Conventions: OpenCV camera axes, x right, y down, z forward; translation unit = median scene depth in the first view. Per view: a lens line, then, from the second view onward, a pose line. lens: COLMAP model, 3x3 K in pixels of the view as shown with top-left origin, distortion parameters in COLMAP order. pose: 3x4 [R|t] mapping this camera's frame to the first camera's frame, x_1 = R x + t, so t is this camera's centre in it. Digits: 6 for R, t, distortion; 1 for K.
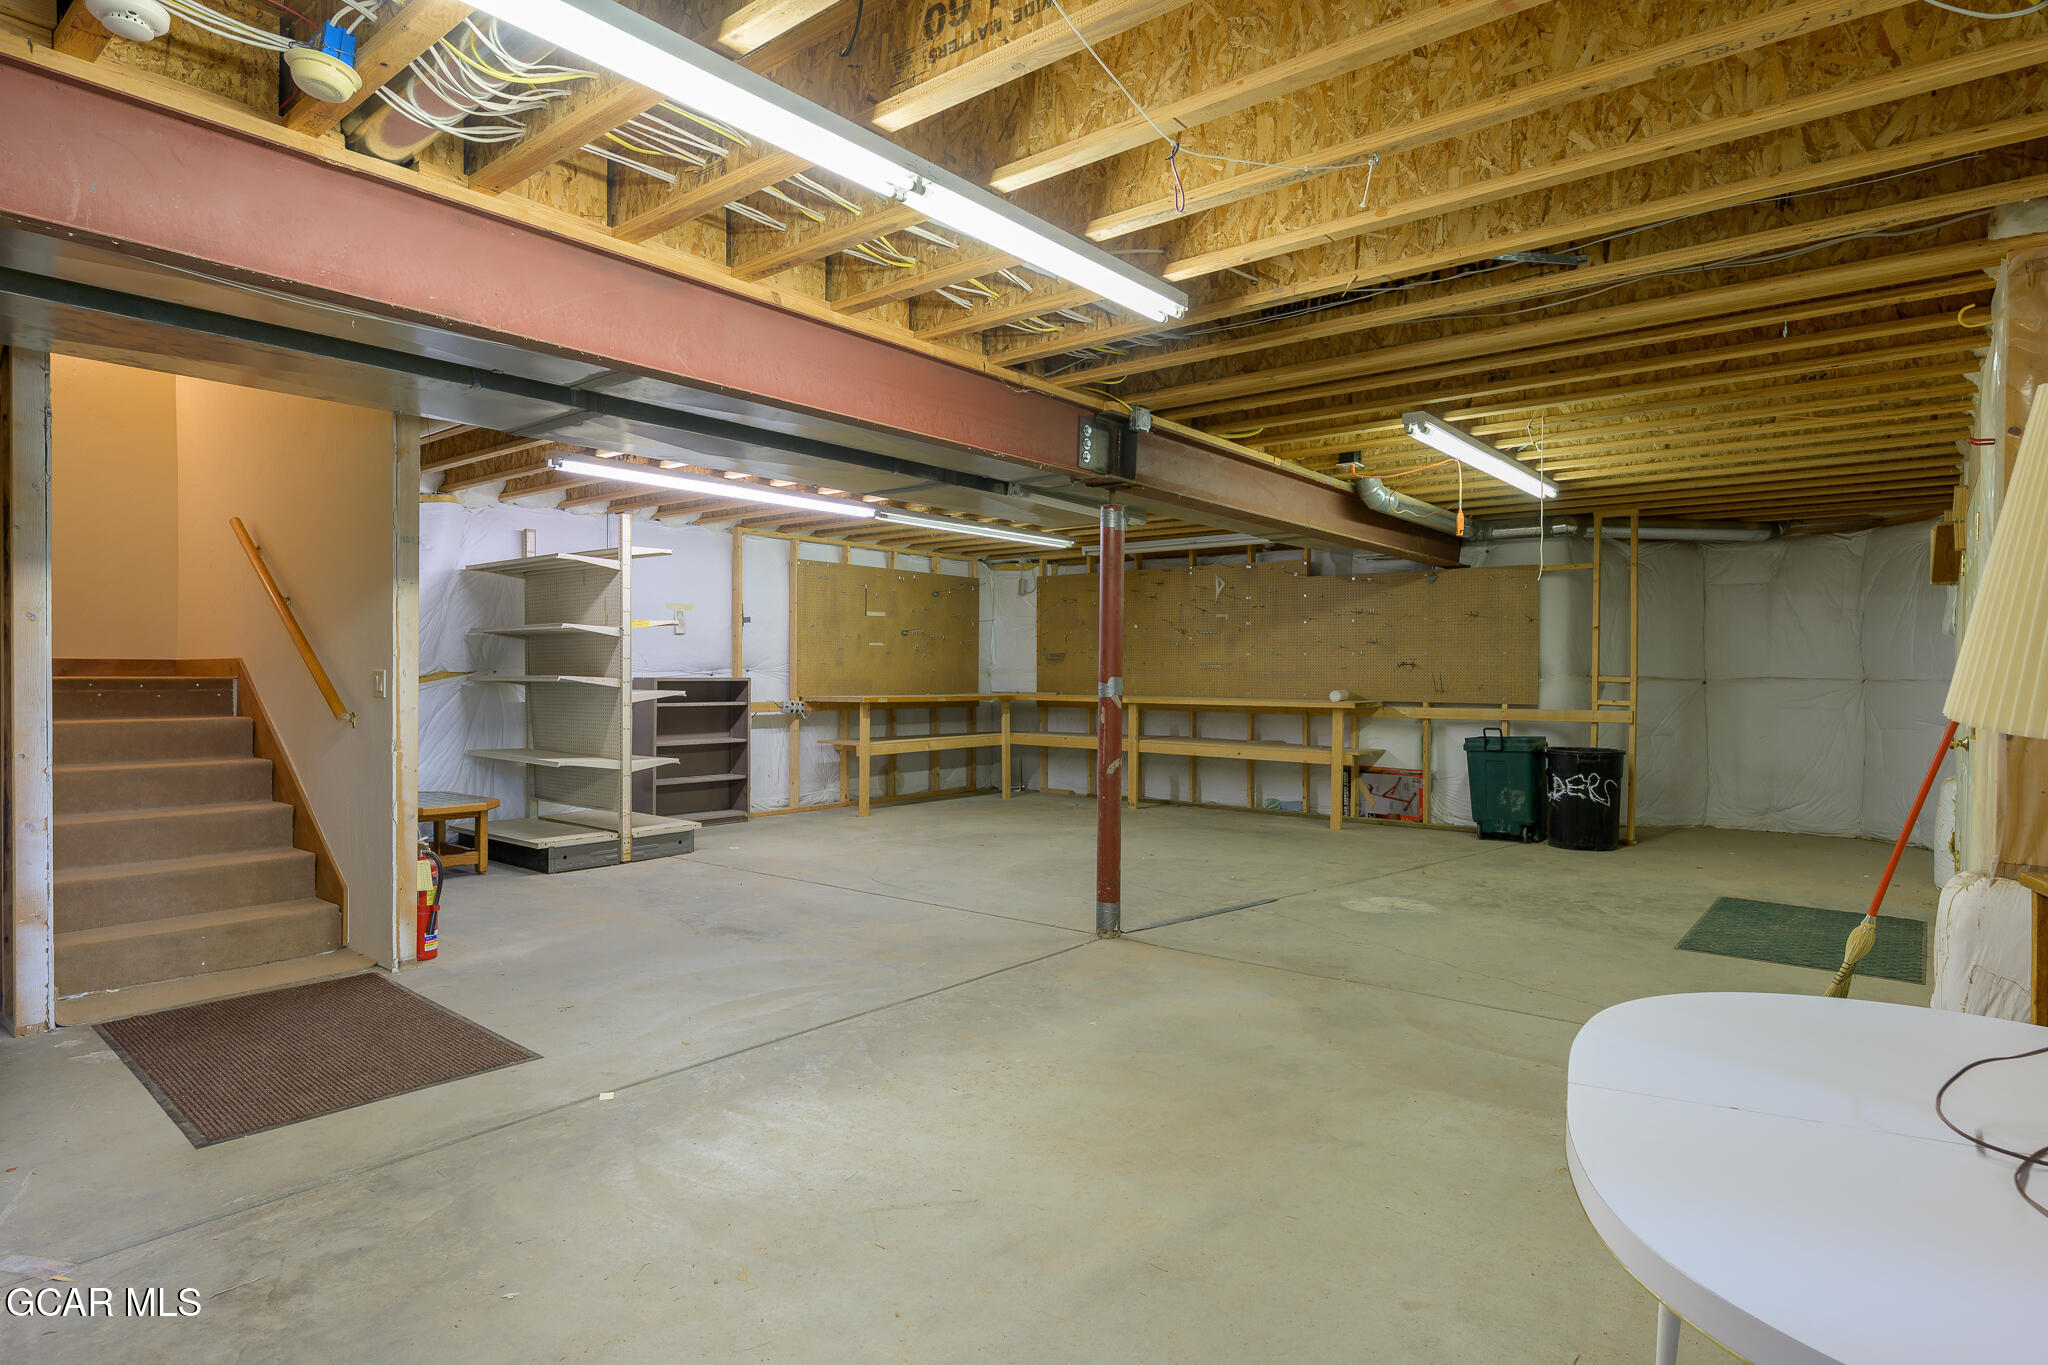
lens RADIAL K [[1113.0, 0, 1018.3], [0, 1113.0, 683.6], [0, 0, 1]] dist [0.003974, -0.001863]
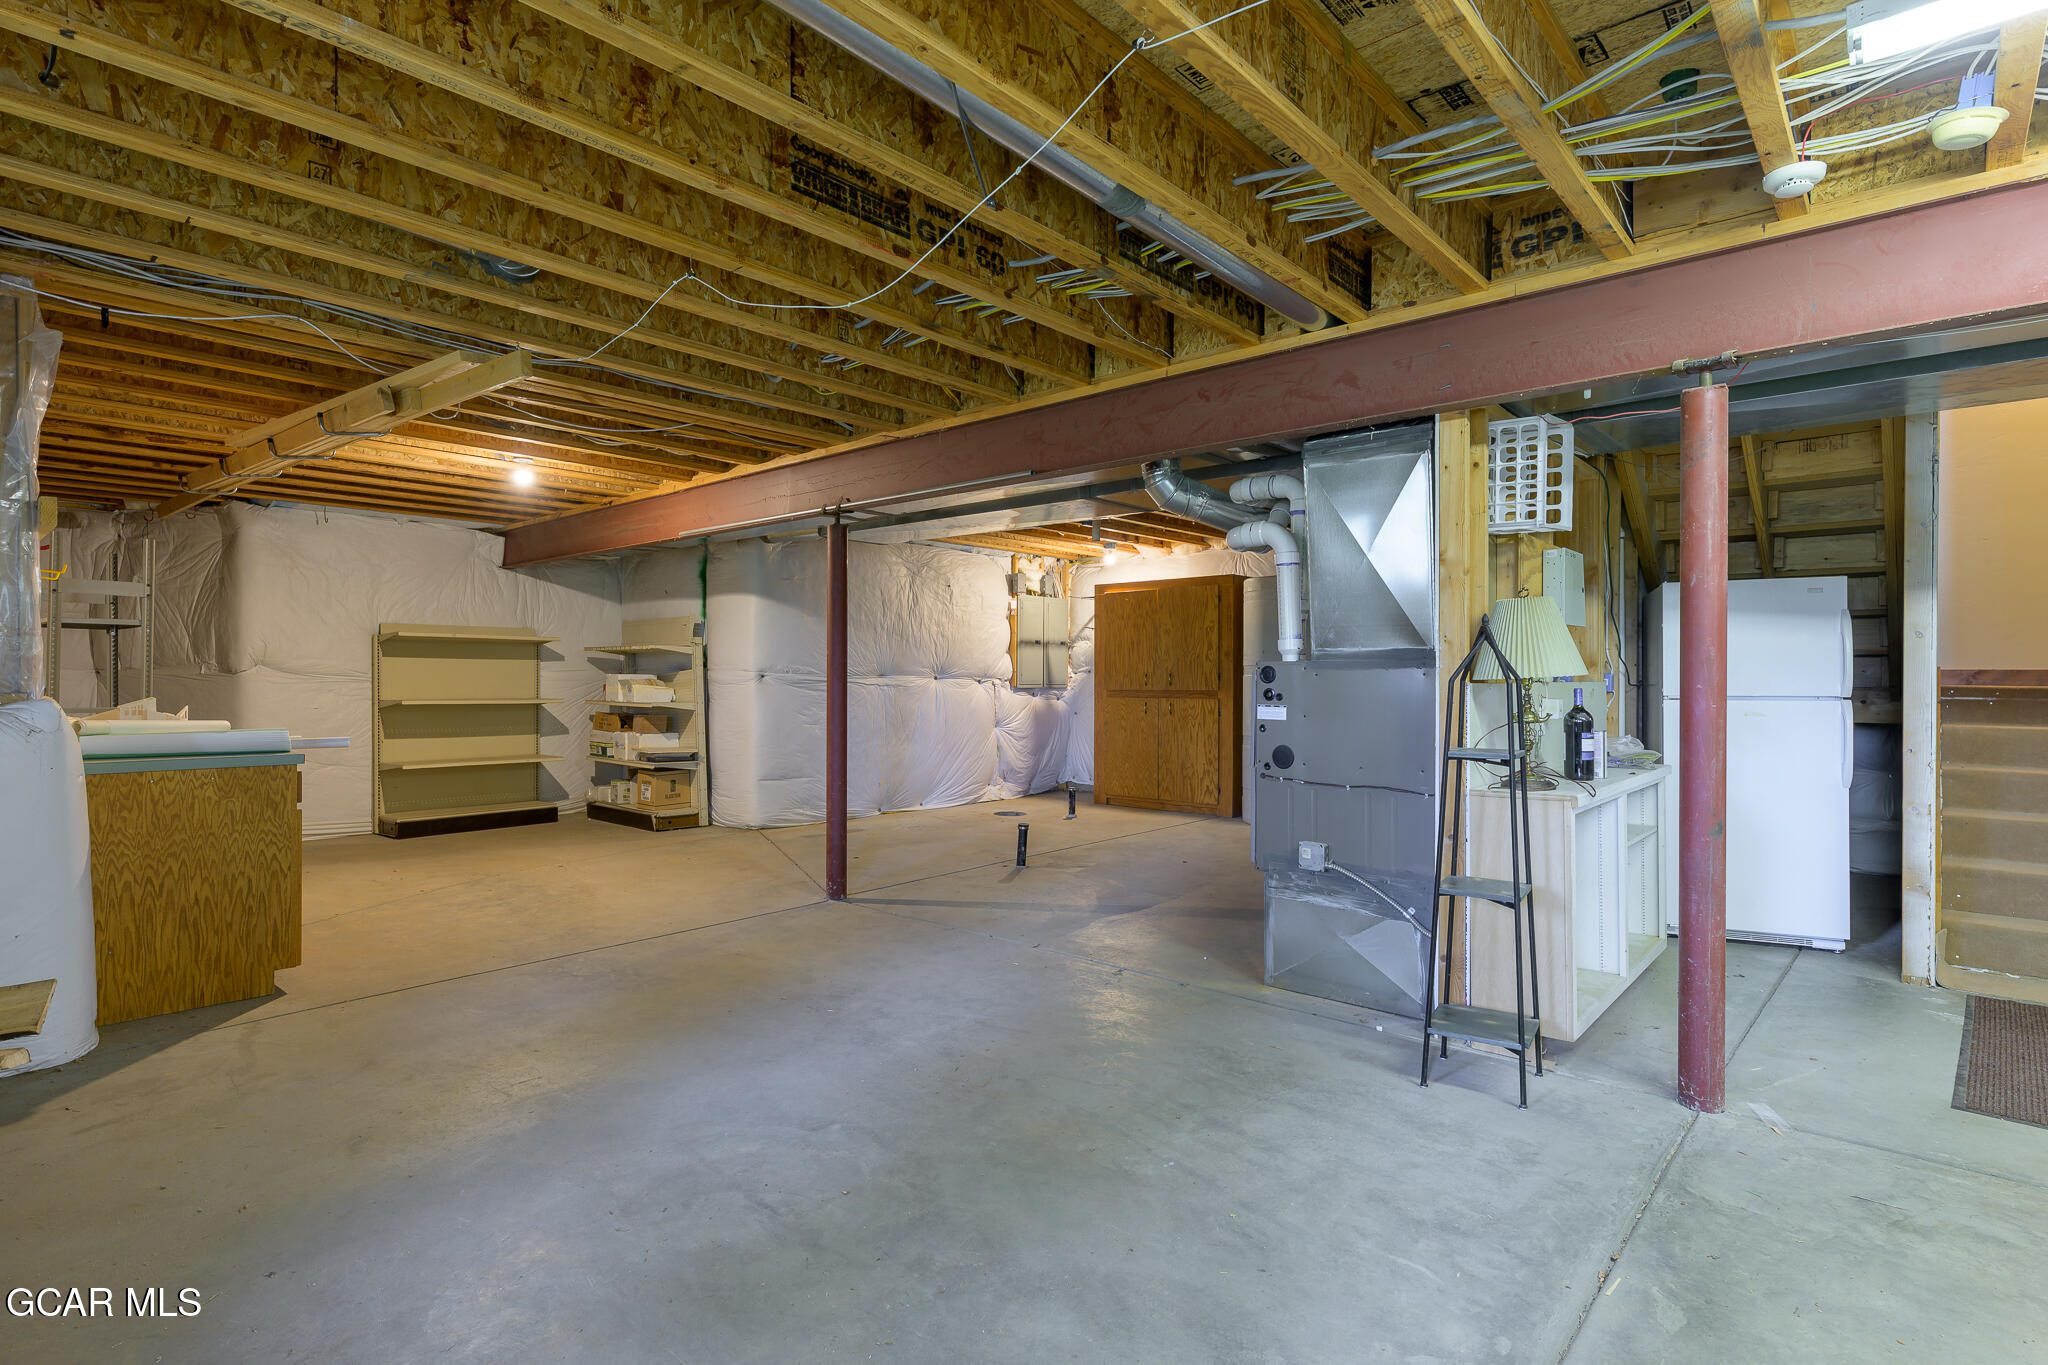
lens RADIAL K [[1009.0, 0, 1018.5], [0, 1009.0, 677.7], [0, 0, 1]] dist [0.005077, 0.000933]
pose [[-0.047829, -0.005386, -0.998841, 0.322952], [-0.015106, 0.999875, -0.004669, 0.006310], [0.998741, 0.014865, -0.047904, 0.110310]]
